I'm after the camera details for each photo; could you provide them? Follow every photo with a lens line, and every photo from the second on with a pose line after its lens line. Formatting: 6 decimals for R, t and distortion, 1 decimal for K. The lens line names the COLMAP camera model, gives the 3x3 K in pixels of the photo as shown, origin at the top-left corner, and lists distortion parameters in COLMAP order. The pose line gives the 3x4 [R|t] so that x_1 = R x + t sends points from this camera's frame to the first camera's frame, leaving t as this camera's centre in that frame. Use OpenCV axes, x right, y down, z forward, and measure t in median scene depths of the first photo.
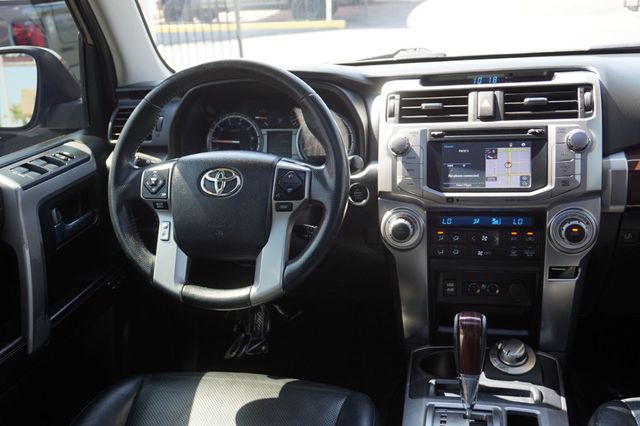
lens RADIAL K [[663.3, 0, 314.6], [0, 663.3, 213.2], [0, 0, 1]] dist [-0.006775, 0.000000]
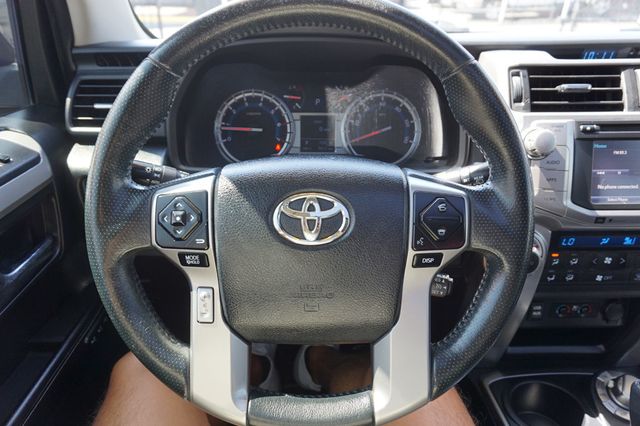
lens RADIAL K [[450.3, 0, 325.2], [0, 450.3, 215.3], [0, 0, 1]] dist [-0.031408, 0.024930]
pose [[0.969573, -0.042732, 0.241045, -0.207392], [0.013582, 0.992520, 0.121321, -0.088967], [-0.244426, -0.114356, 0.962901, 0.597017]]
